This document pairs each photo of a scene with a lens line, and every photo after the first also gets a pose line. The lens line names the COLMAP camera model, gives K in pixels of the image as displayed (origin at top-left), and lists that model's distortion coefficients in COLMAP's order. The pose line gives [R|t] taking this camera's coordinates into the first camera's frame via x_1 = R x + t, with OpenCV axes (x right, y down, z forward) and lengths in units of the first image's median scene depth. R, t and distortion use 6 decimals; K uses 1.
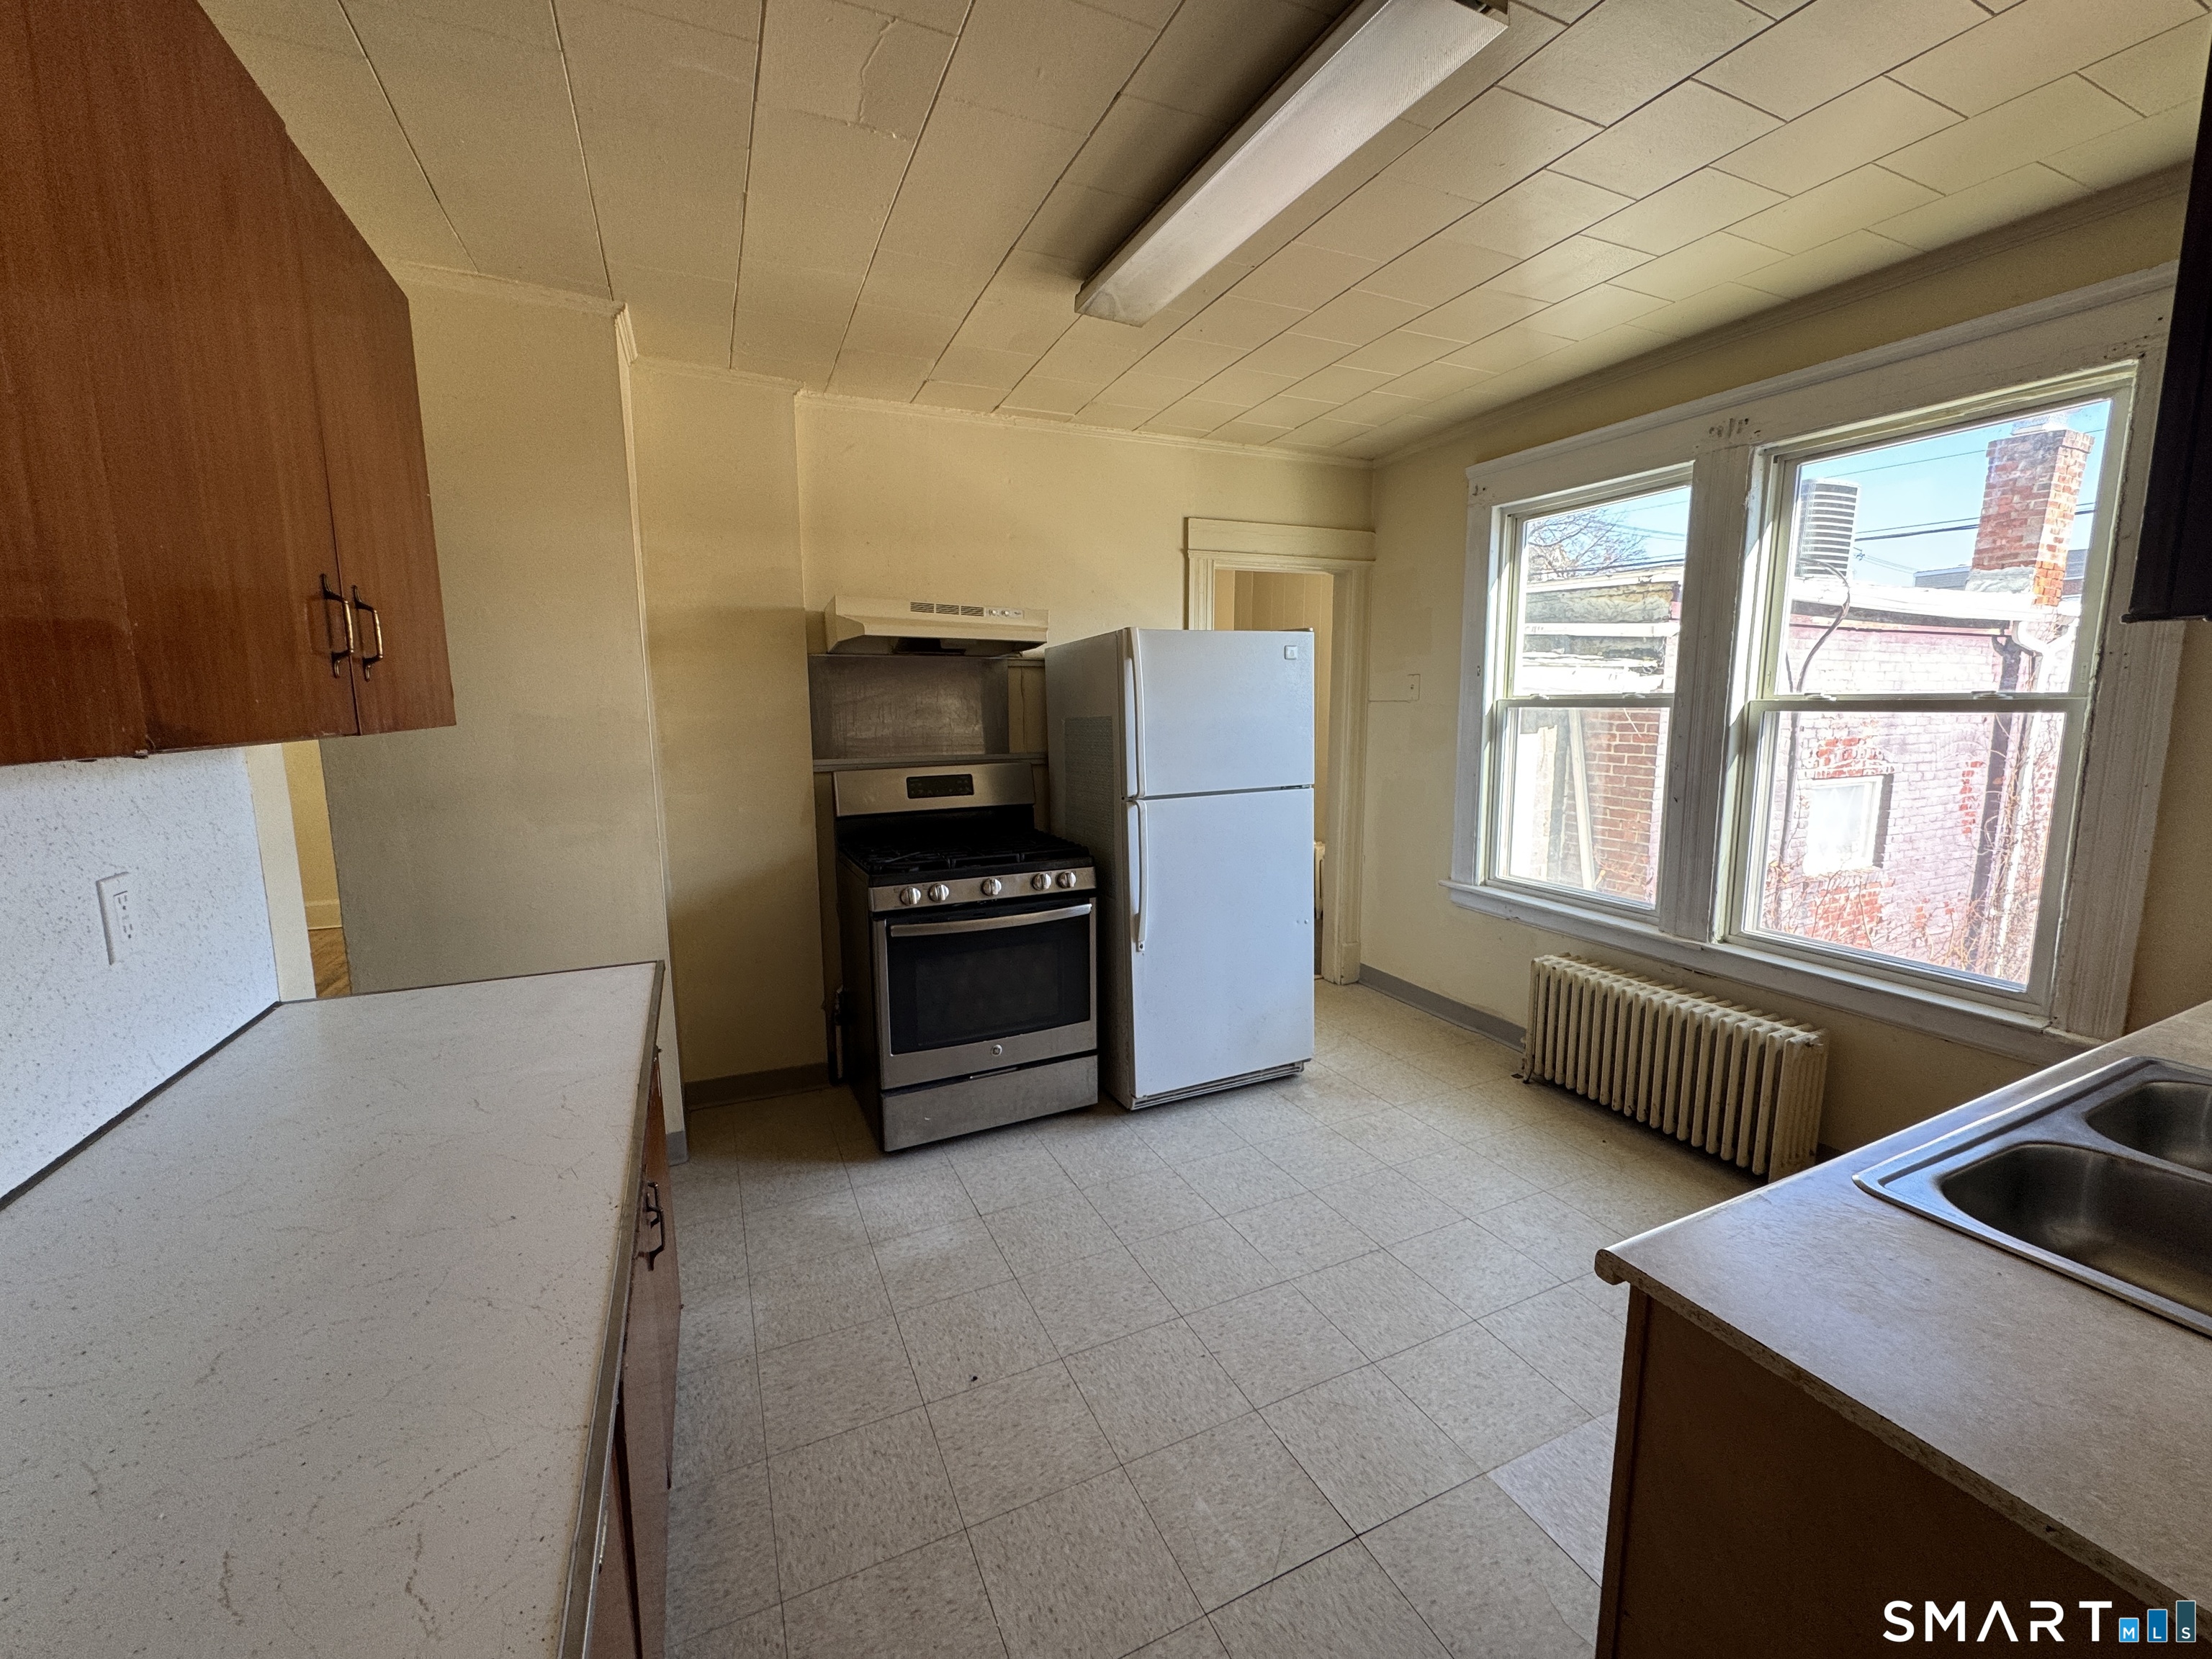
lens RADIAL K [[898.2, 0, 1106.0], [0, 898.2, 829.5], [0, 0, 1]] dist [-0.048035, -0.000311]
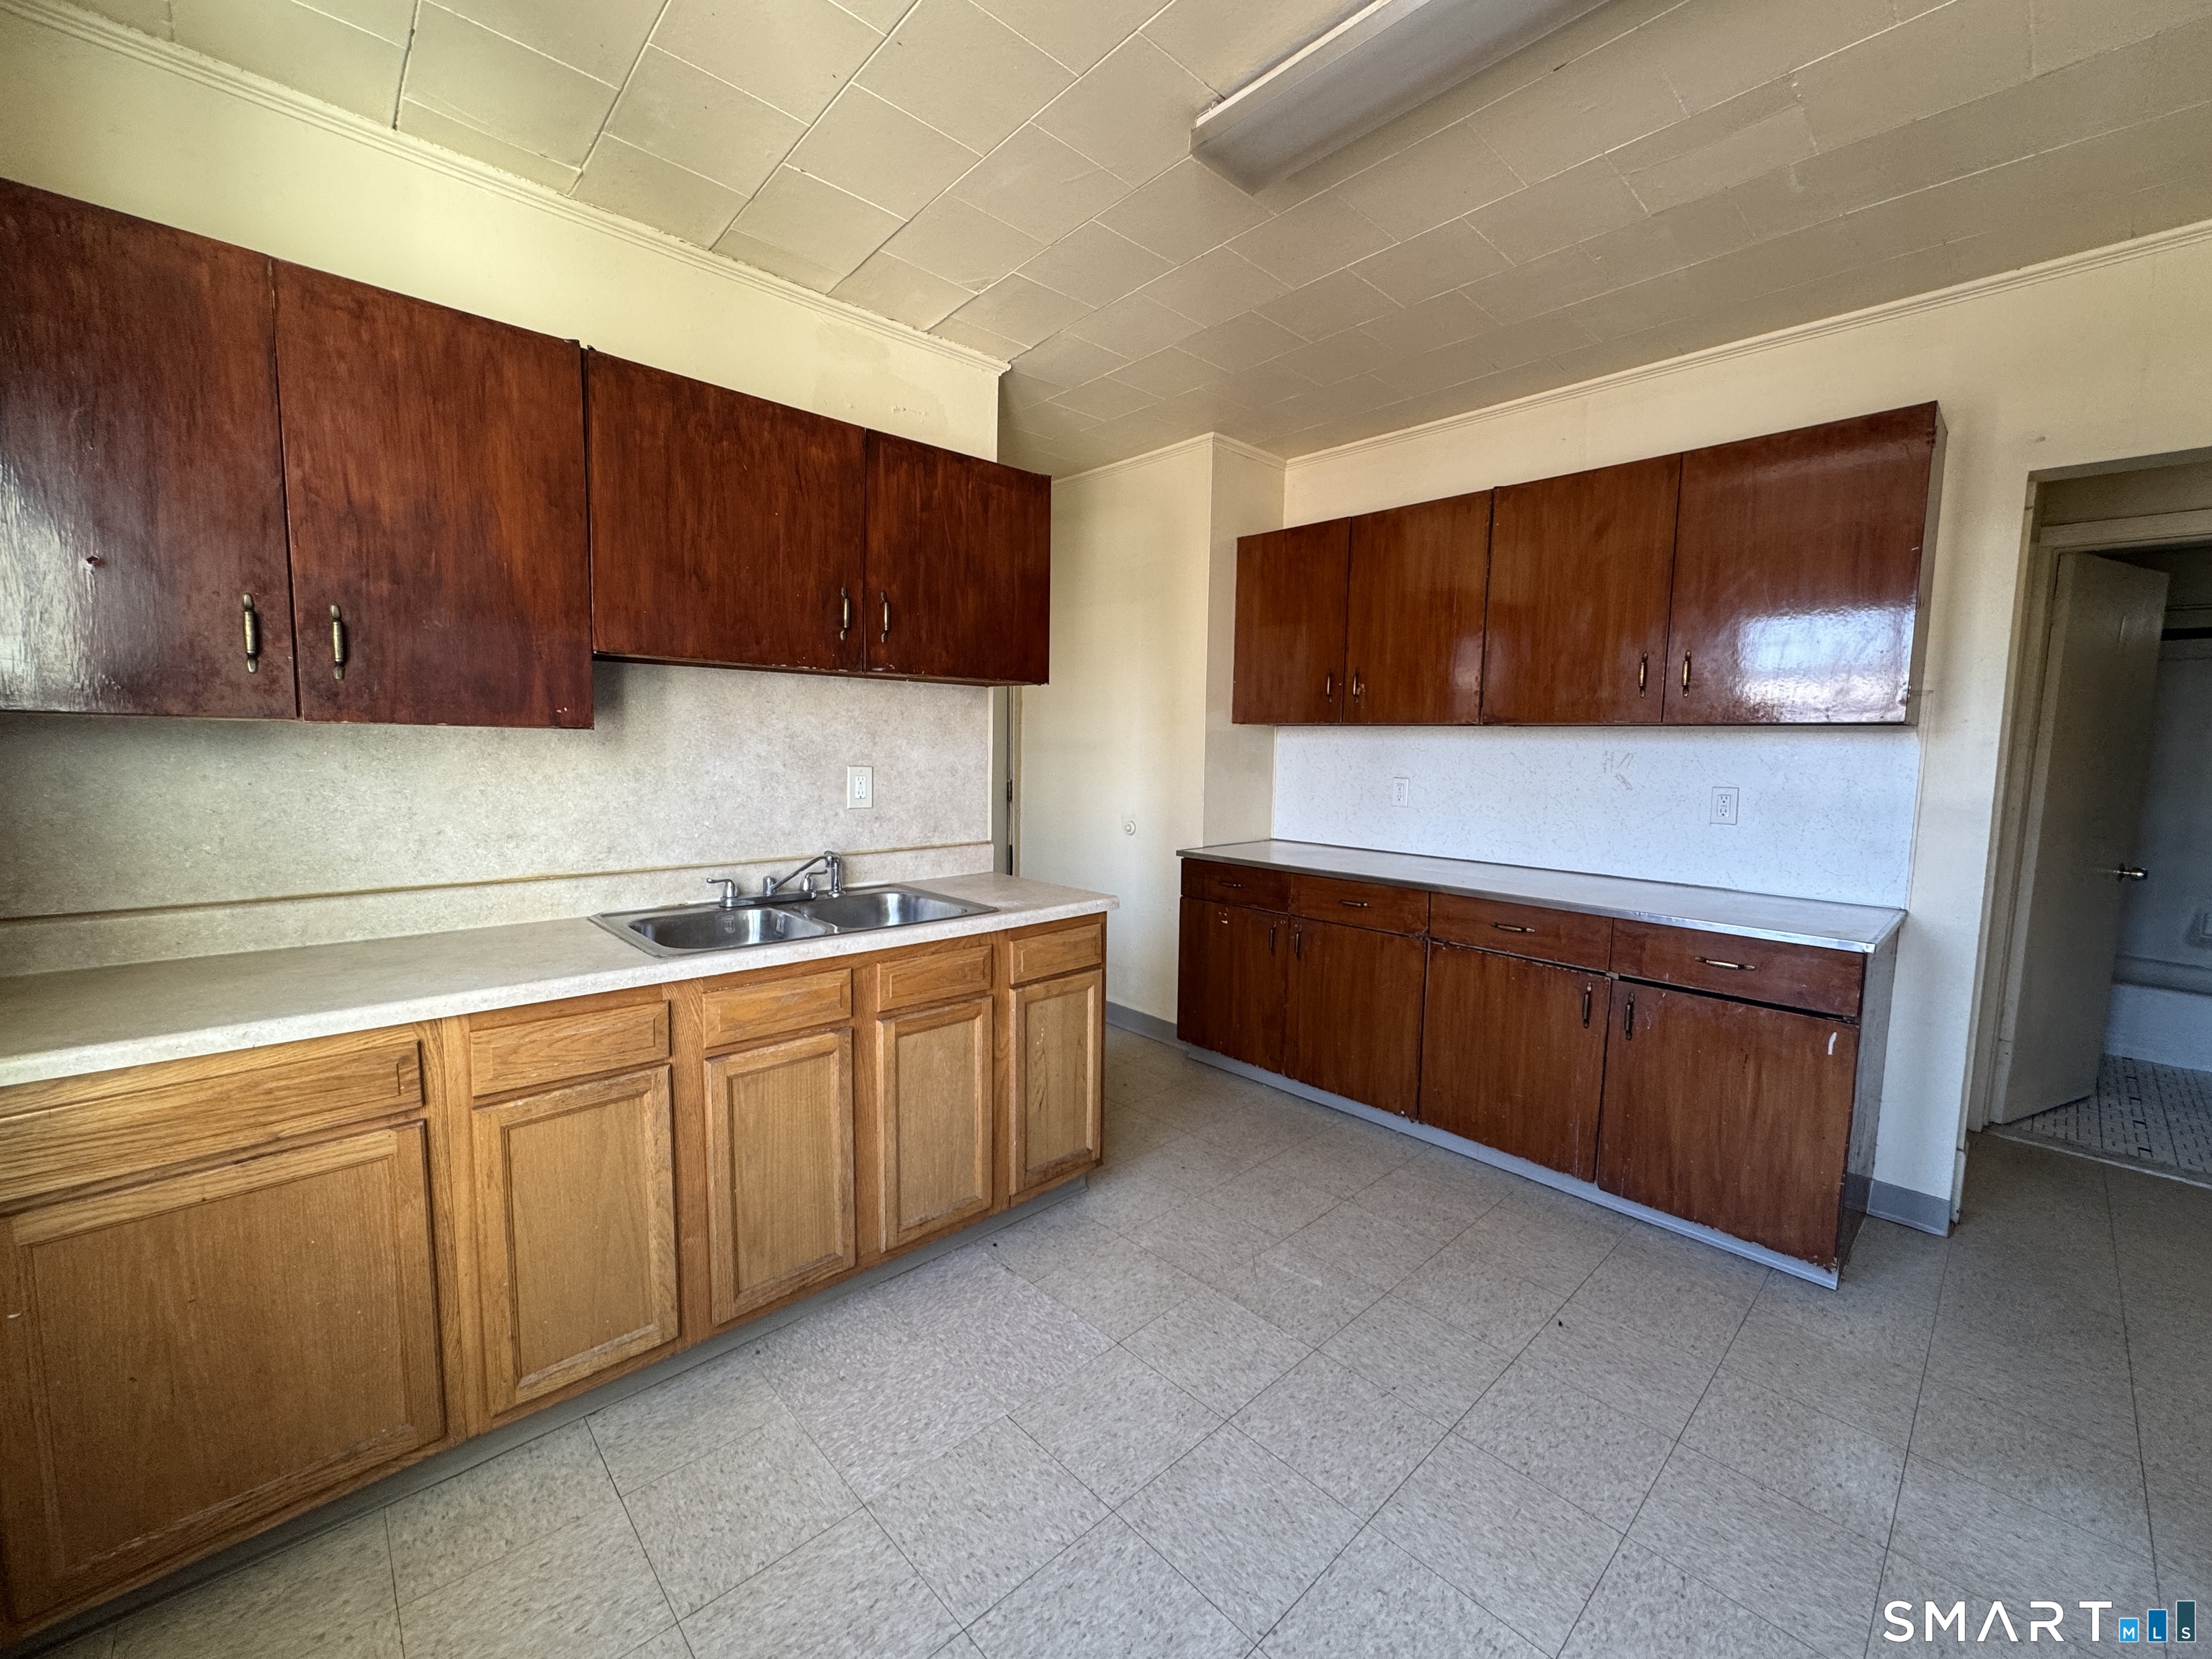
lens RADIAL K [[898.2, 0, 1106.0], [0, 898.2, 829.5], [0, 0, 1]] dist [-0.048035, -0.000311]
pose [[-0.952596, 0.030279, -0.302728, 0.652884], [-0.045773, 0.969446, 0.240996, -0.186560], [0.300776, 0.243429, -0.922104, 1.589573]]
